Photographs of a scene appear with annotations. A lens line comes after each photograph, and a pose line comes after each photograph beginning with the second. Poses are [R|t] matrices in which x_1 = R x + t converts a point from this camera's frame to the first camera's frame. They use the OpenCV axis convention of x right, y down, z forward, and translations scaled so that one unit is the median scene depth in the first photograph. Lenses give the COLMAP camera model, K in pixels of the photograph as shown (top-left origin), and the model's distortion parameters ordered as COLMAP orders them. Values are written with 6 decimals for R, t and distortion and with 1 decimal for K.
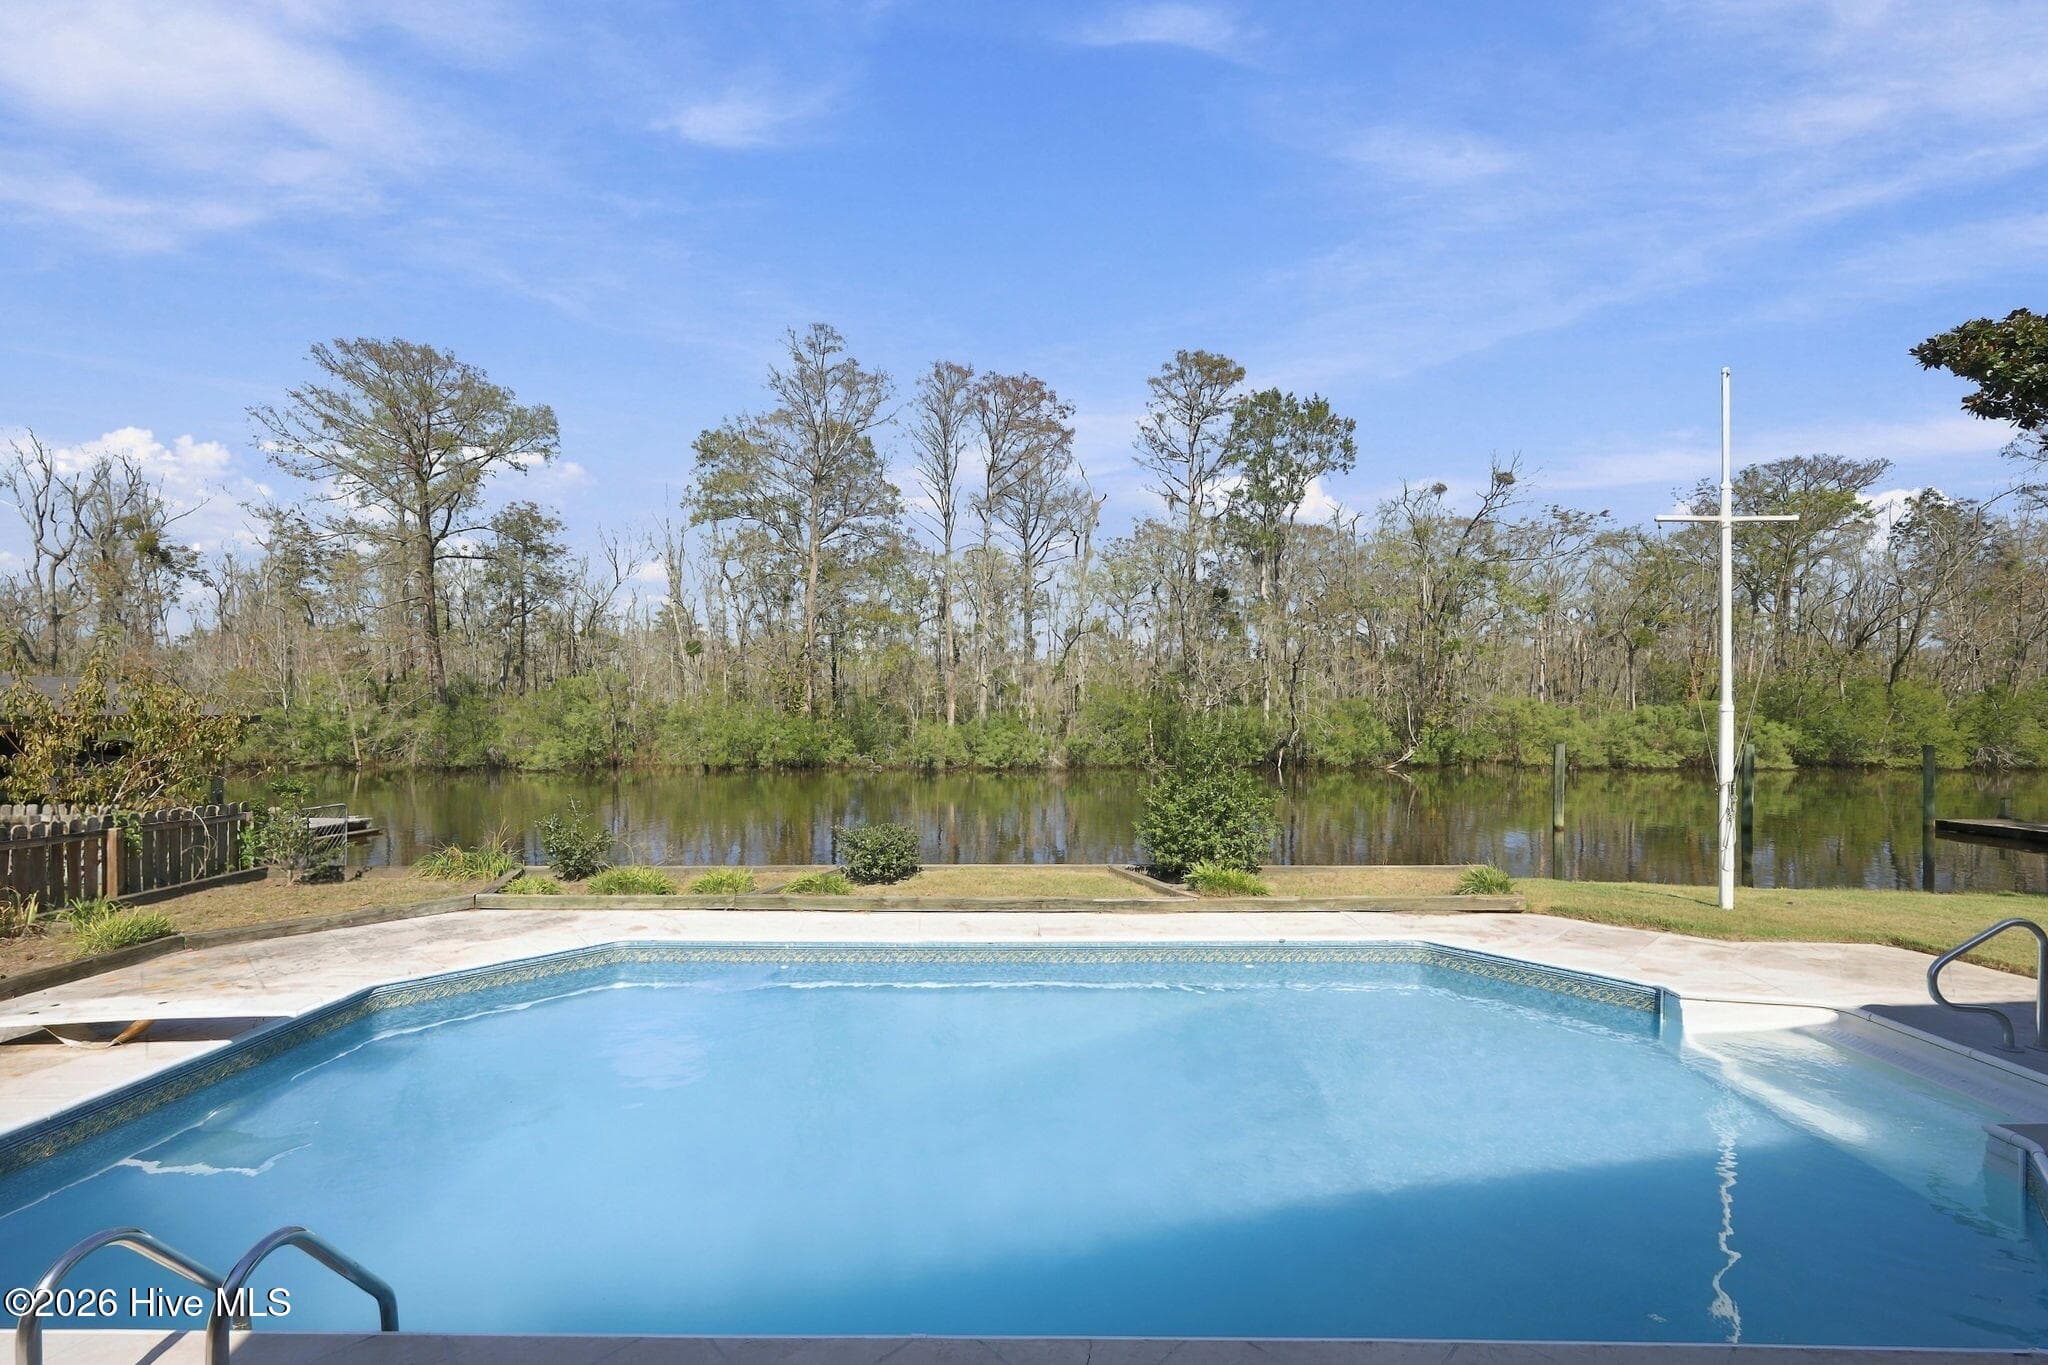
lens RADIAL K [[866.1, 0, 1021.8], [0, 866.1, 712.9], [0, 0, 1]] dist [0.001414, 0.000597]
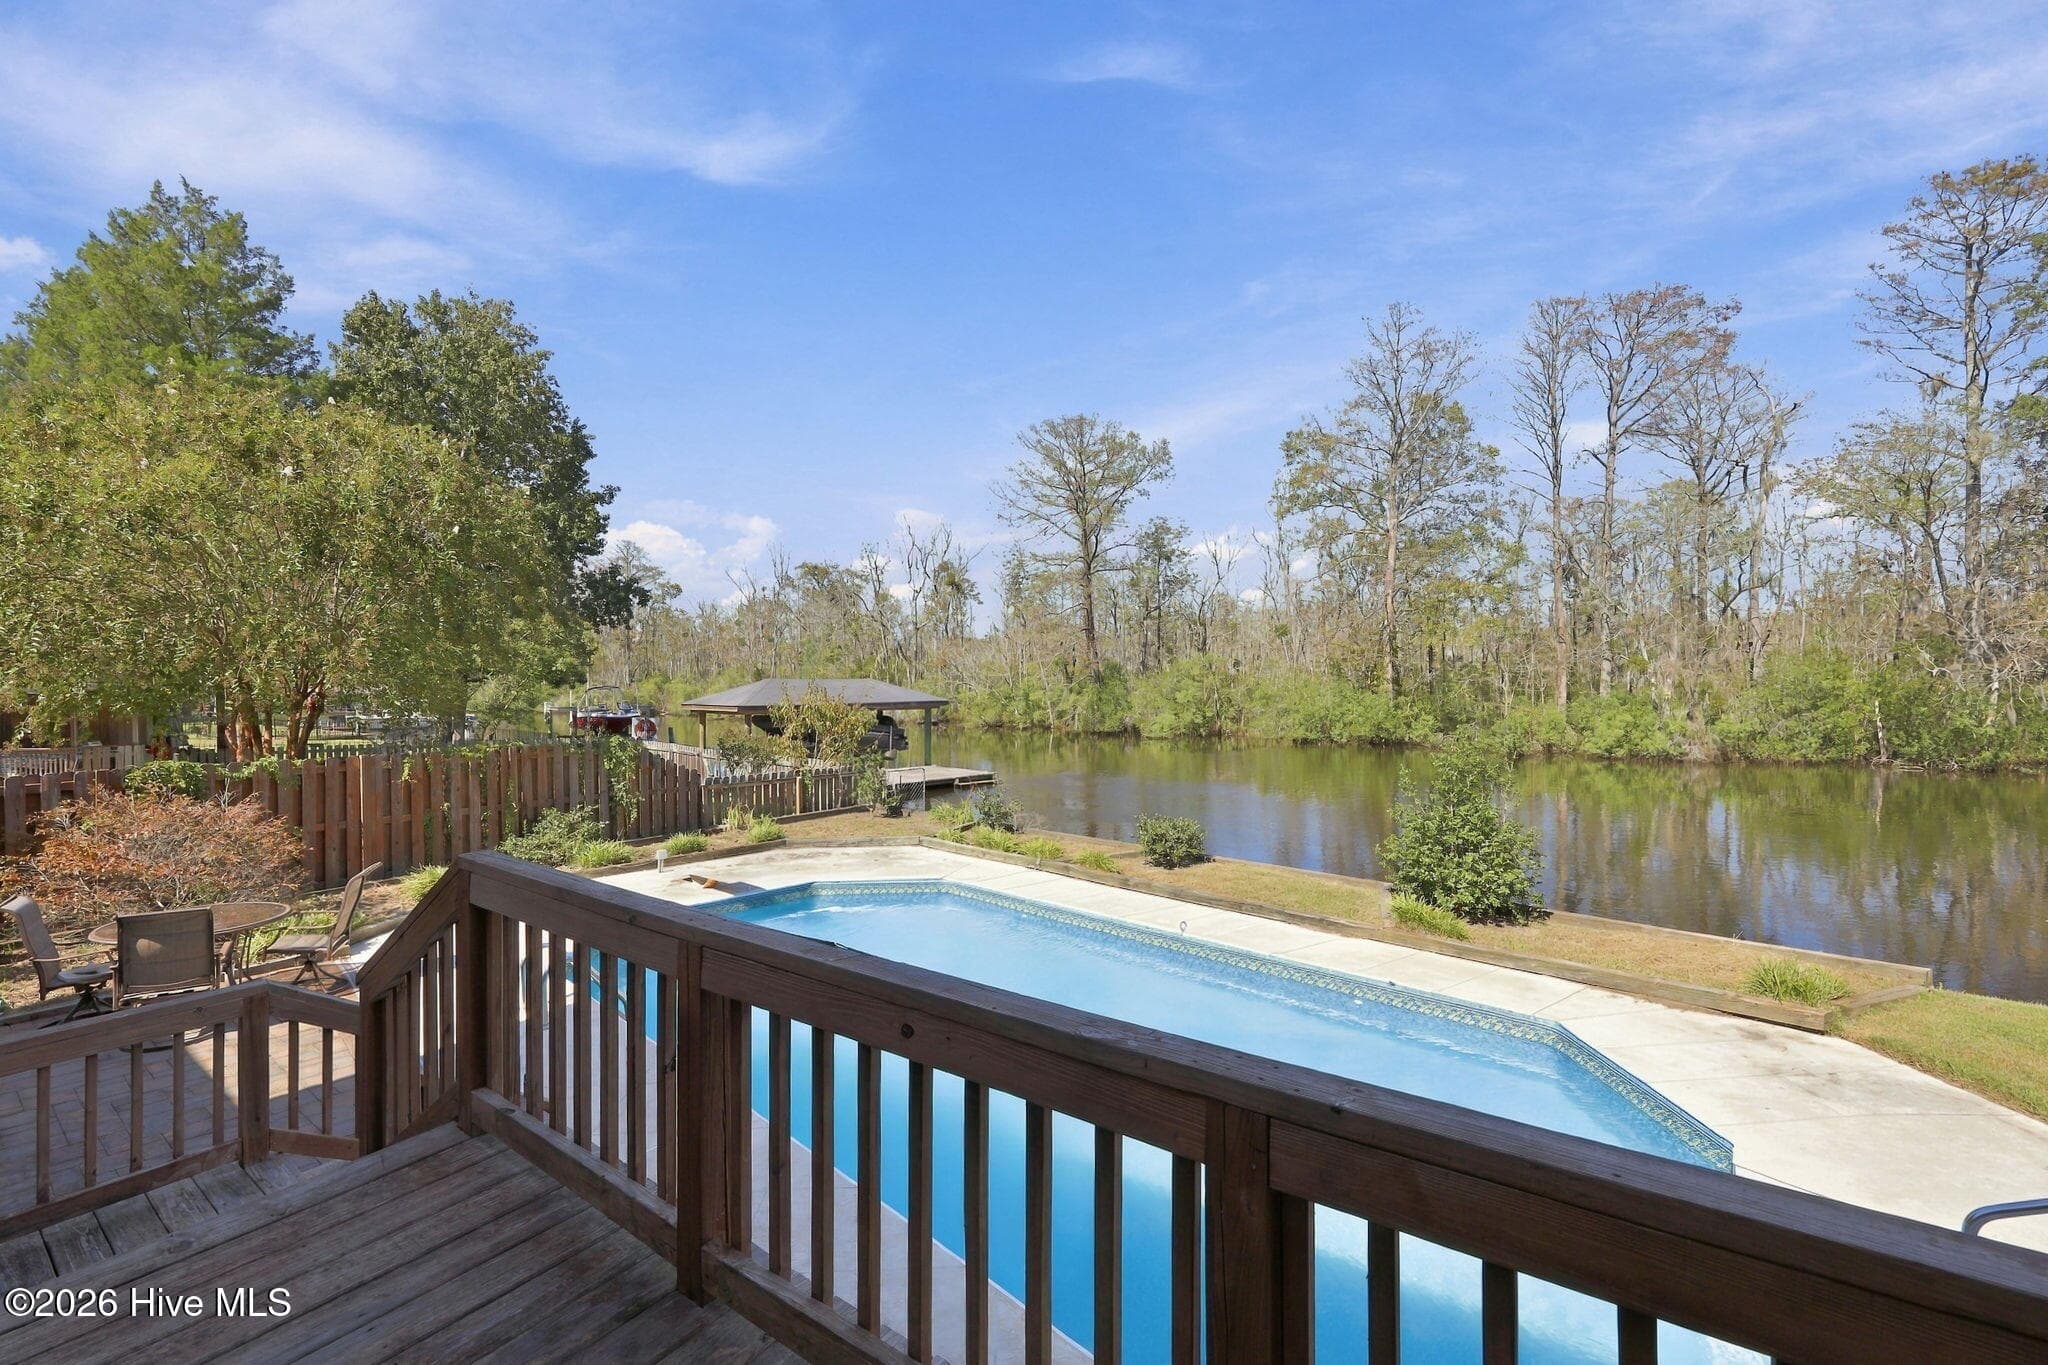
lens RADIAL K [[831.6, 0, 1024.0], [0, 831.6, 682.5], [0, 0, 1]] dist [-0.001497, -0.000067]
pose [[0.730364, -0.003149, -0.683051, 0.109011], [0.006359, 0.999977, 0.002190, -0.014801], [0.683028, -0.005943, 0.730368, 0.003544]]
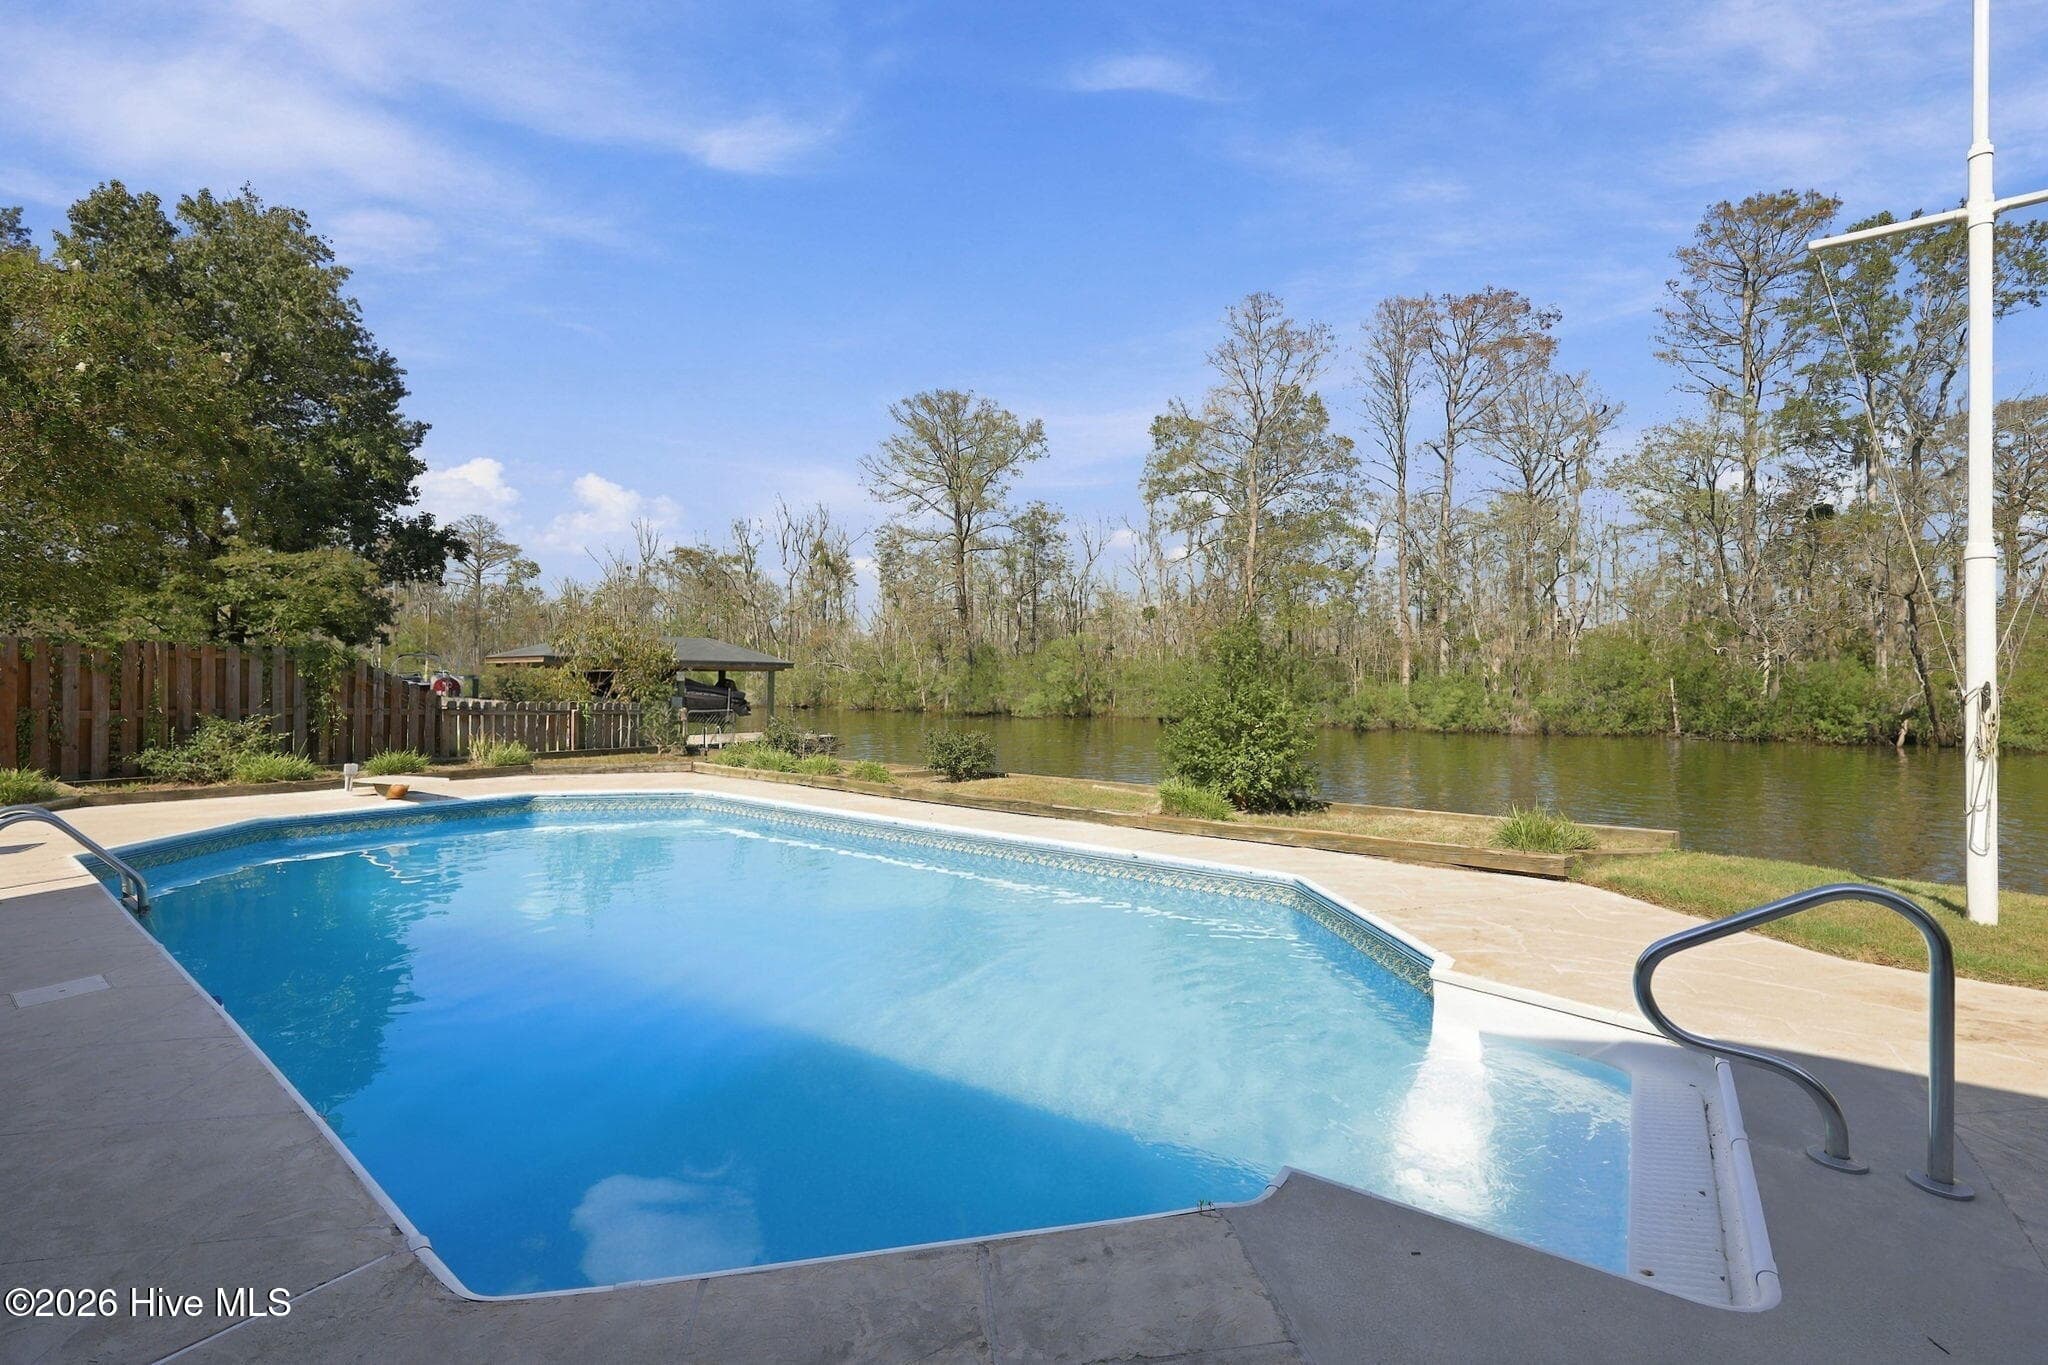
lens RADIAL K [[827.7, 0, 1022.0], [0, 827.7, 671.9], [0, 0, 1]] dist [-0.002369, -0.000294]
pose [[0.809838, -0.001575, -0.586651, 0.118648], [-0.006459, 0.999912, -0.011600, 0.014941], [0.586618, 0.013183, 0.809756, 0.043216]]
